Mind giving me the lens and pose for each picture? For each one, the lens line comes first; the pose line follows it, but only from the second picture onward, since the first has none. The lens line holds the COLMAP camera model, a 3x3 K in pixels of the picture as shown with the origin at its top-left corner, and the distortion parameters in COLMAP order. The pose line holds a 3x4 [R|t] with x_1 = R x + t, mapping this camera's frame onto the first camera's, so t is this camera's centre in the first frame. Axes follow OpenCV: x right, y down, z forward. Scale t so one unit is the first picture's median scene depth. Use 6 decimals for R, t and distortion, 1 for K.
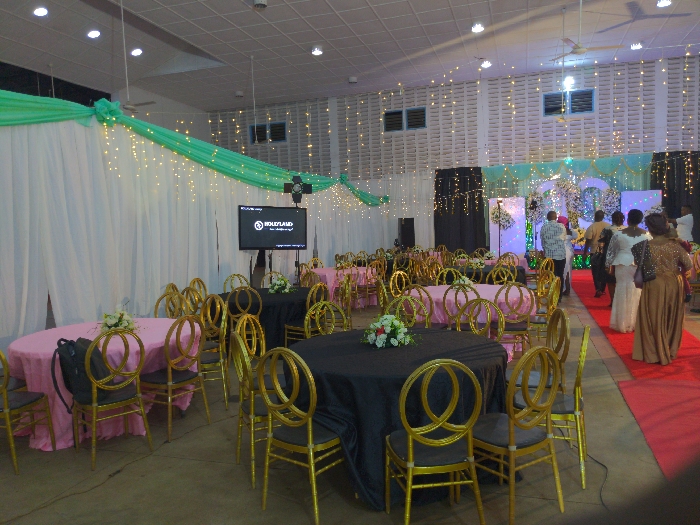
lens RADIAL K [[550.3, 0, 347.8], [0, 550.3, 263.4], [0, 0, 1]] dist [0.043793, -0.074079]
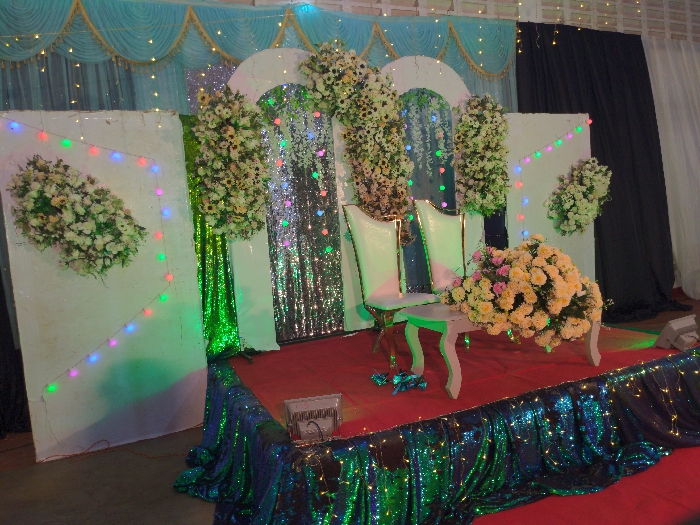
lens RADIAL K [[550.3, 0, 352.2], [0, 550.3, 266.2], [0, 0, 1]] dist [0.043793, -0.074079]
pose [[0.751409, -0.079668, 0.655010, 0.229429], [0.099997, 0.994968, 0.006304, -0.056698], [-0.652216, 0.060762, 0.755594, 0.811172]]
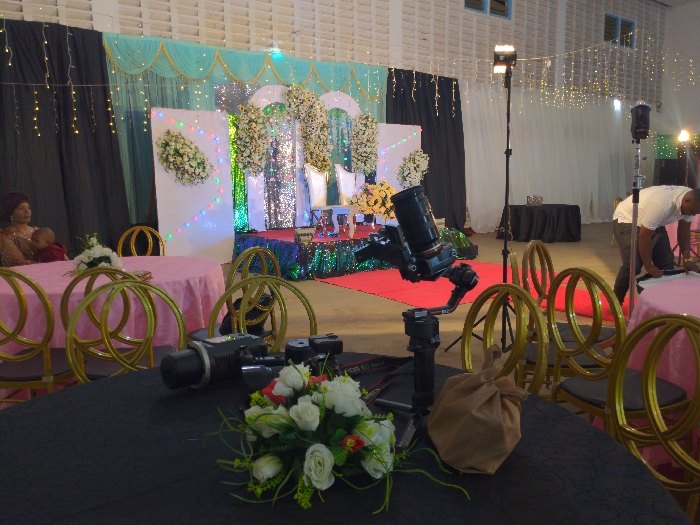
lens RADIAL K [[550.3, 0, 346.7], [0, 550.3, 262.5], [0, 0, 1]] dist [0.043793, -0.074079]
pose [[0.602133, -0.084926, 0.793866, 0.009412], [0.044291, 0.996349, 0.072993, -0.027500], [-0.797166, -0.008790, 0.603696, 0.658672]]
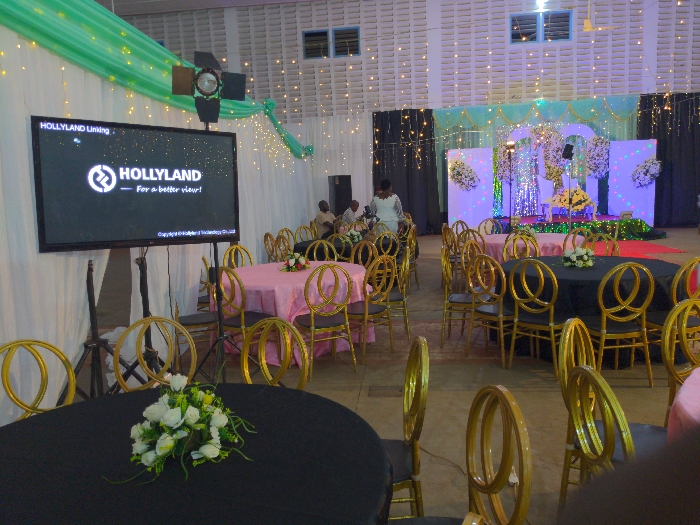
lens RADIAL K [[550.3, 0, 351.1], [0, 550.3, 261.3], [0, 0, 1]] dist [0.043793, -0.074079]
pose [[0.978852, -0.031882, 0.202070, -0.035900], [0.018907, 0.997652, 0.065819, -0.016363], [-0.203694, -0.060607, 0.977157, 0.278819]]
